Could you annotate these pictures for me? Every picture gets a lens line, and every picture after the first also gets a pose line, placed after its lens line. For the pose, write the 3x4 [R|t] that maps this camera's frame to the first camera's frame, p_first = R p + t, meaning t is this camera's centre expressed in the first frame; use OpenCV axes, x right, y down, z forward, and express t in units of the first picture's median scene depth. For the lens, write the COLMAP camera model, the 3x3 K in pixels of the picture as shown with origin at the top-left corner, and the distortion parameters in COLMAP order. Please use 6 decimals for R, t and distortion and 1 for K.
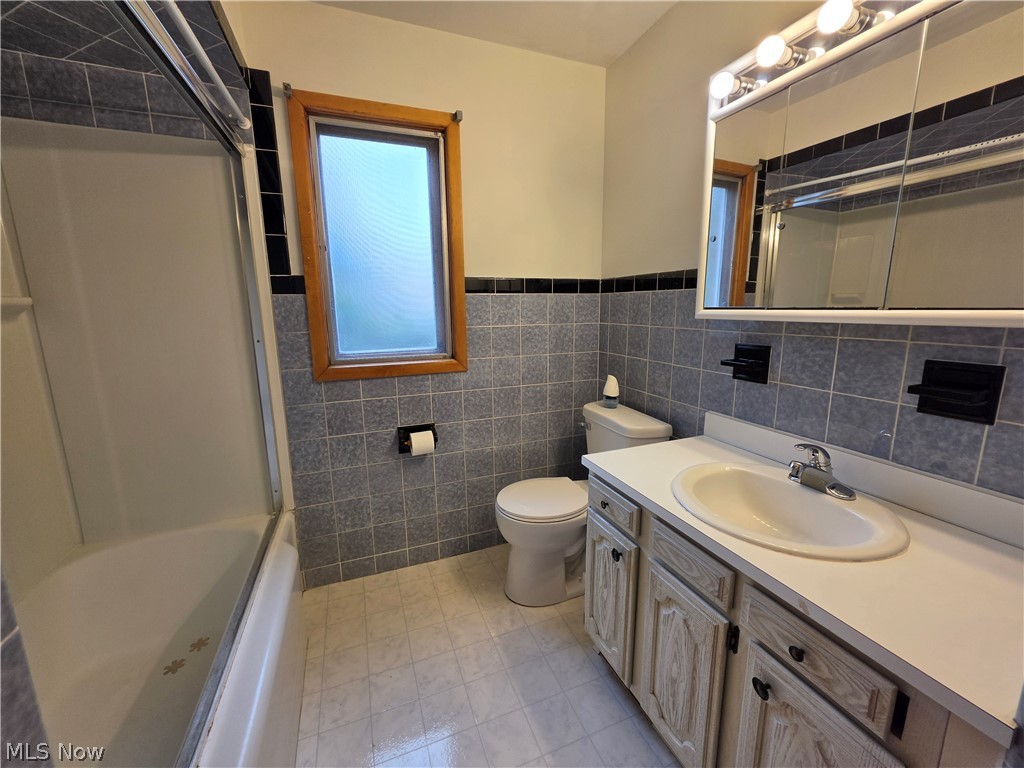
lens RADIAL K [[409.1, 0, 509.8], [0, 409.1, 380.8], [0, 0, 1]] dist [0.003547, -0.000154]
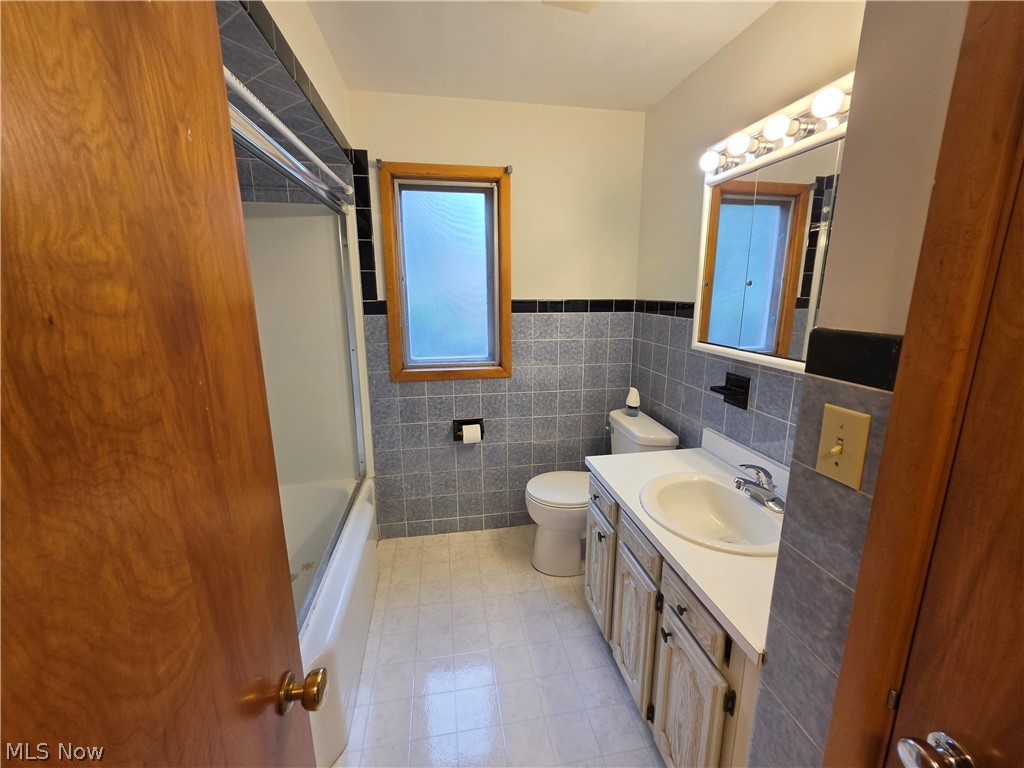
lens RADIAL K [[409.1, 0, 513.4], [0, 409.1, 380.8], [0, 0, 1]] dist [0.003547, -0.000154]
pose [[0.981589, 0.054109, -0.183180, 0.143946], [-0.048227, 0.998172, 0.036419, -0.067465], [0.184816, -0.026914, 0.982405, -0.209061]]
